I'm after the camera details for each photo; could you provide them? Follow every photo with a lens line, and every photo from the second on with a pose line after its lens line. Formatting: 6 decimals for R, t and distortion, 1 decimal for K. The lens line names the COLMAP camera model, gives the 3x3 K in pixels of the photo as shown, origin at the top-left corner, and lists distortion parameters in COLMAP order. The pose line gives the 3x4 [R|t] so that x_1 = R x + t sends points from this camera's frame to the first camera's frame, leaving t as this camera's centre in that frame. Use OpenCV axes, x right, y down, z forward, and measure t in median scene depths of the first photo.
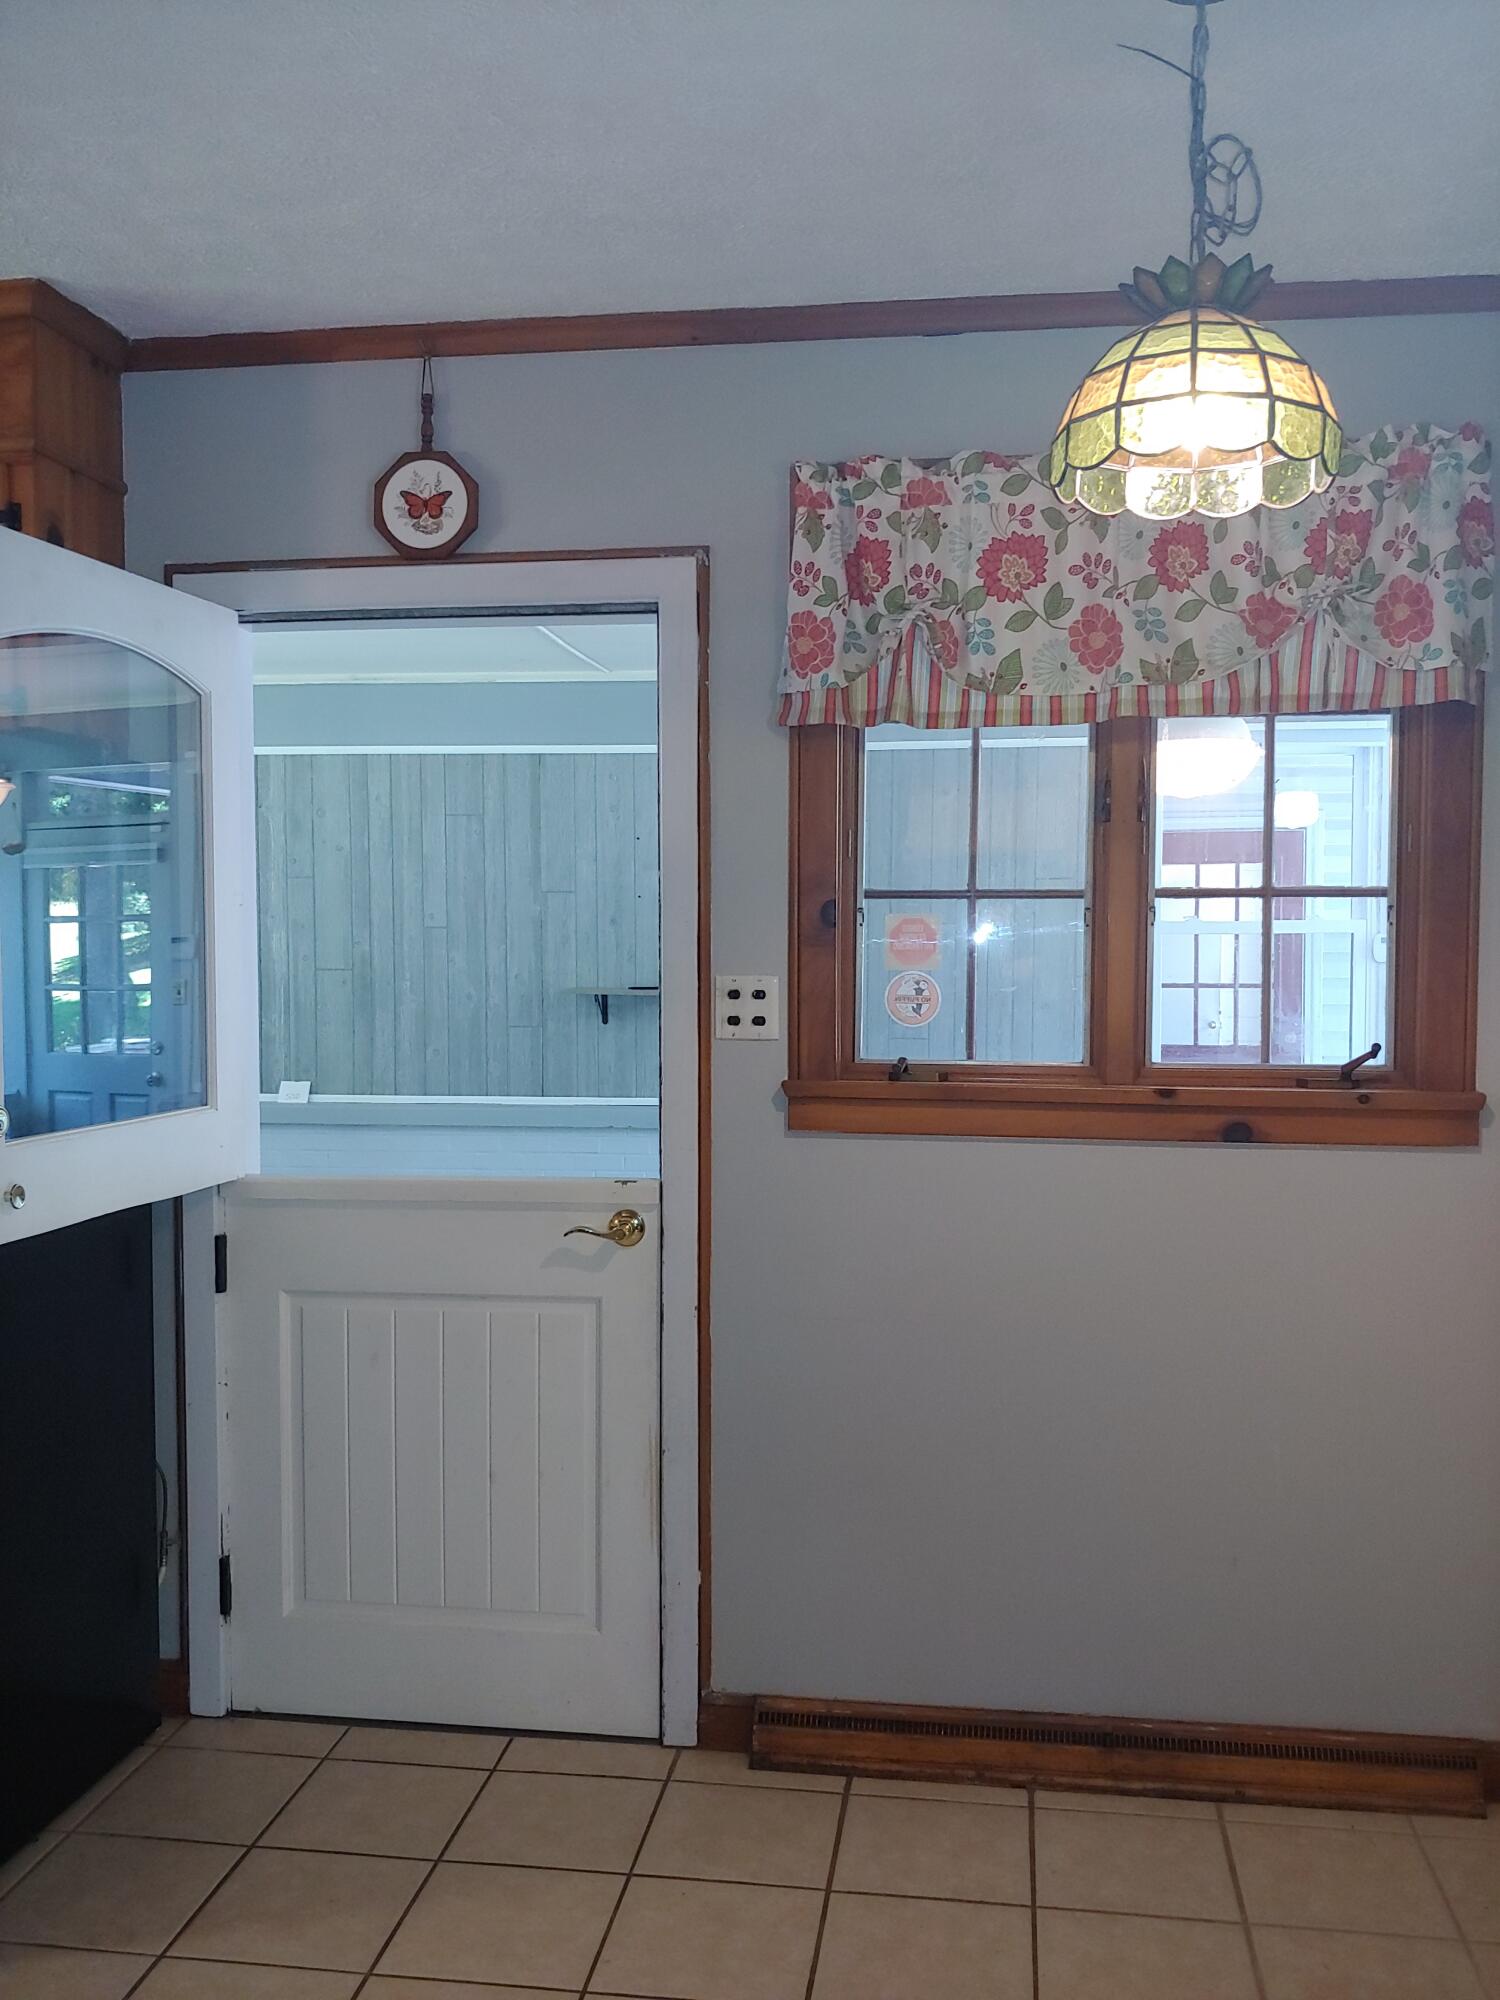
lens RADIAL K [[1754.8, 0, 753.7], [0, 1754.8, 1009.7], [0, 0, 1]] dist [0.010660, -0.003286]
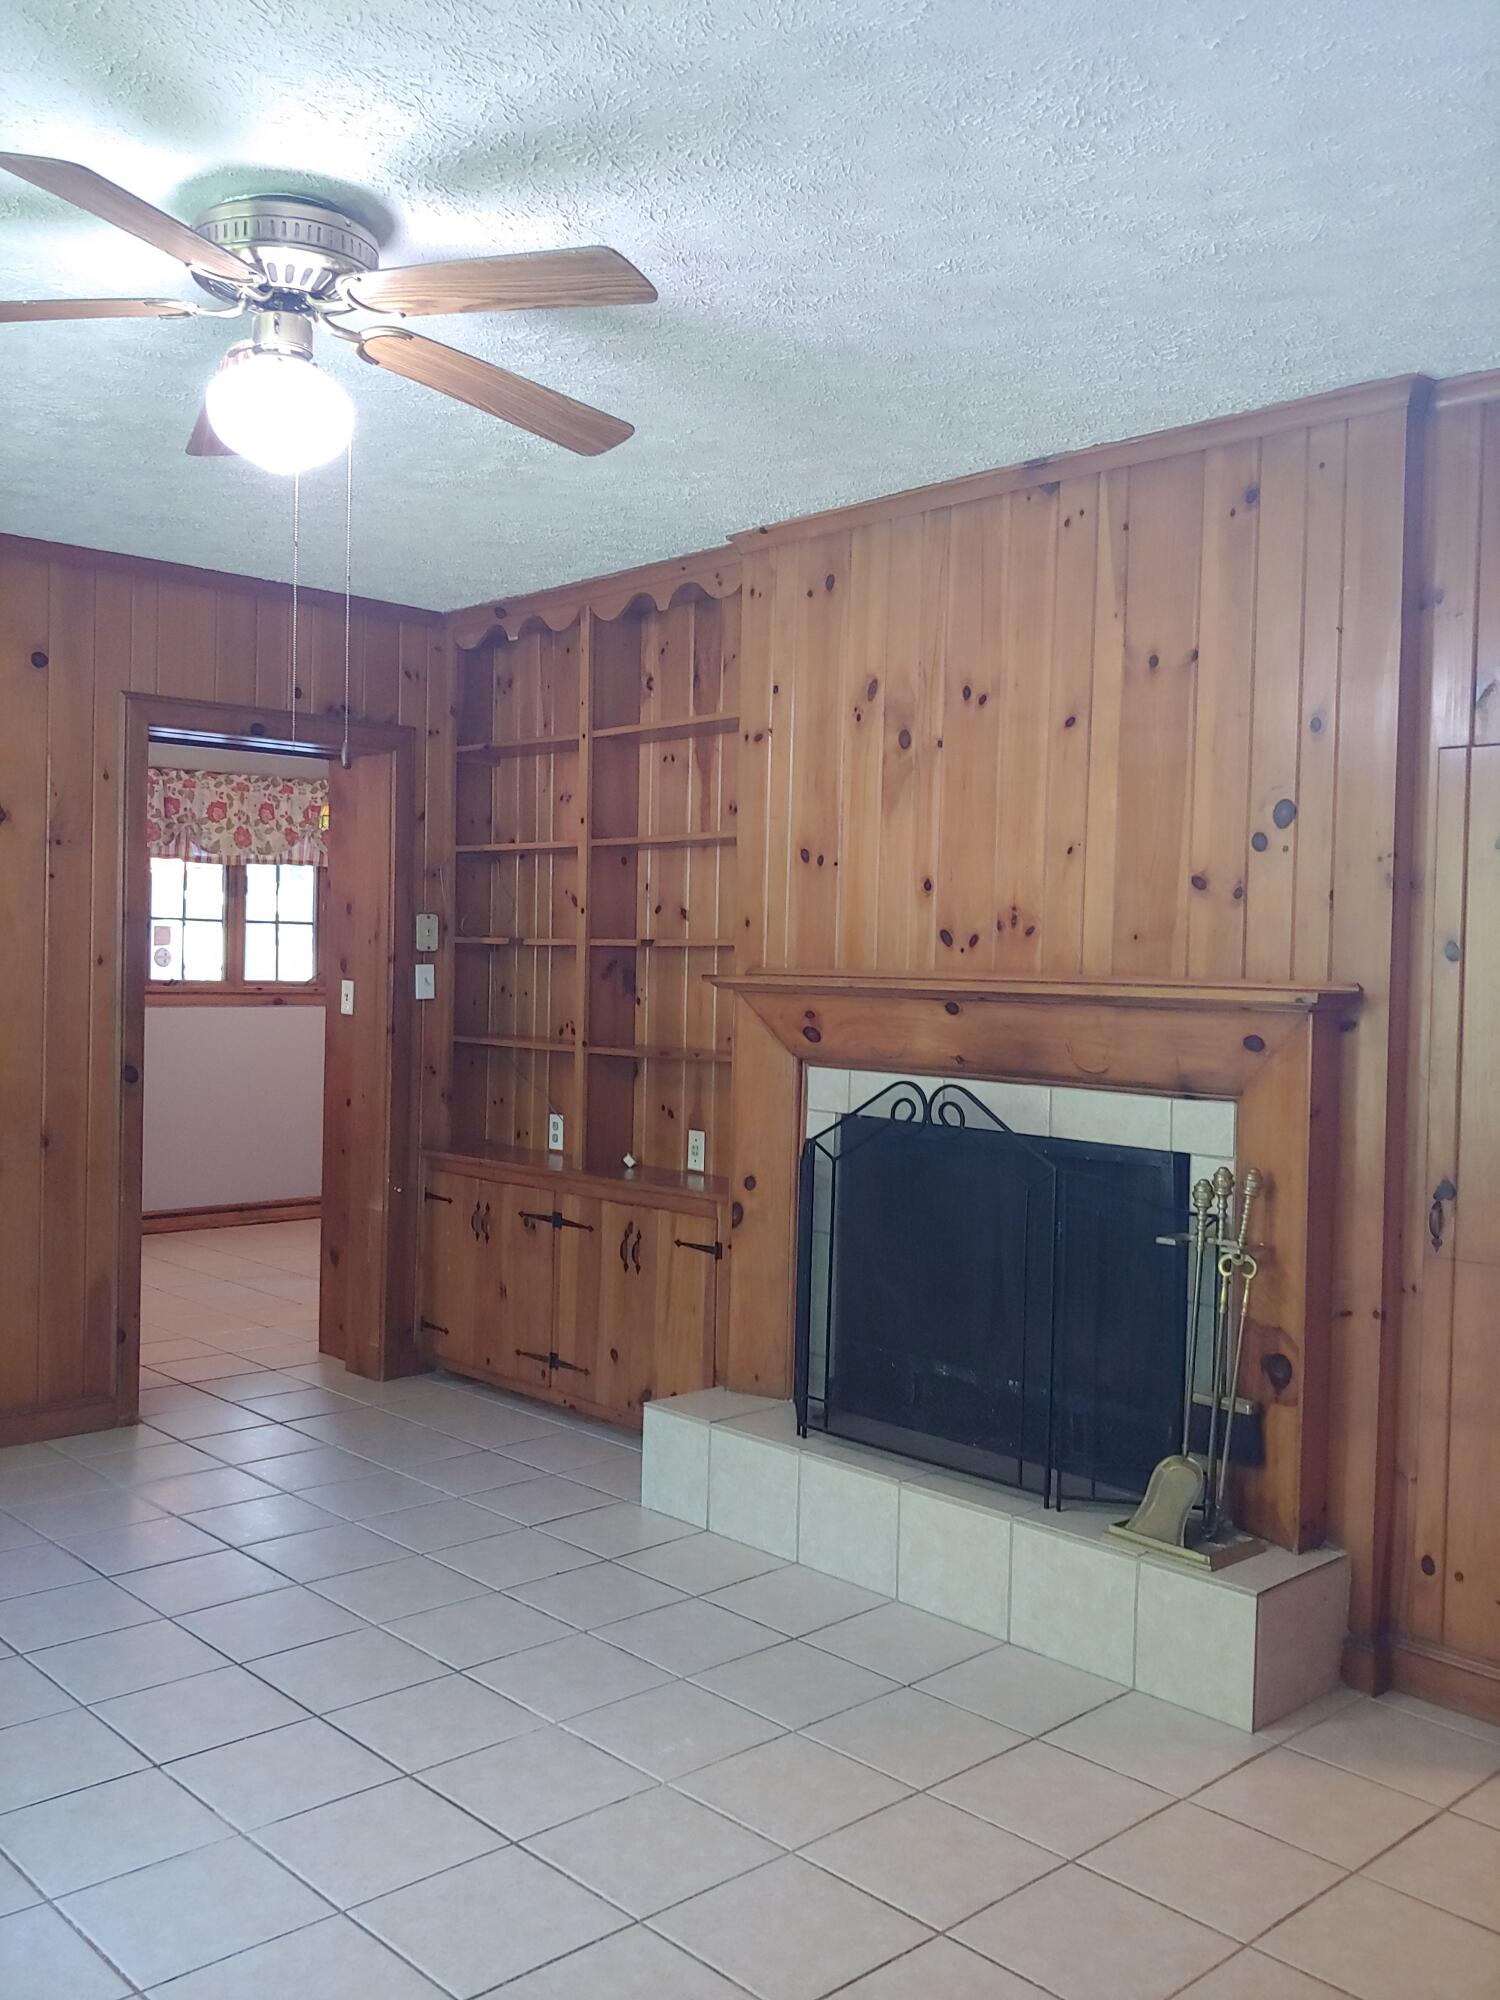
lens RADIAL K [[1754.8, 0, 752.8], [0, 1754.8, 1003.2], [0, 0, 1]] dist [0.010660, -0.003286]
pose [[0.630122, -0.005488, 0.776477, -1.593309], [0.017777, 0.999815, -0.007359, 0.111694], [-0.776293, 0.018440, 0.630103, -1.578841]]
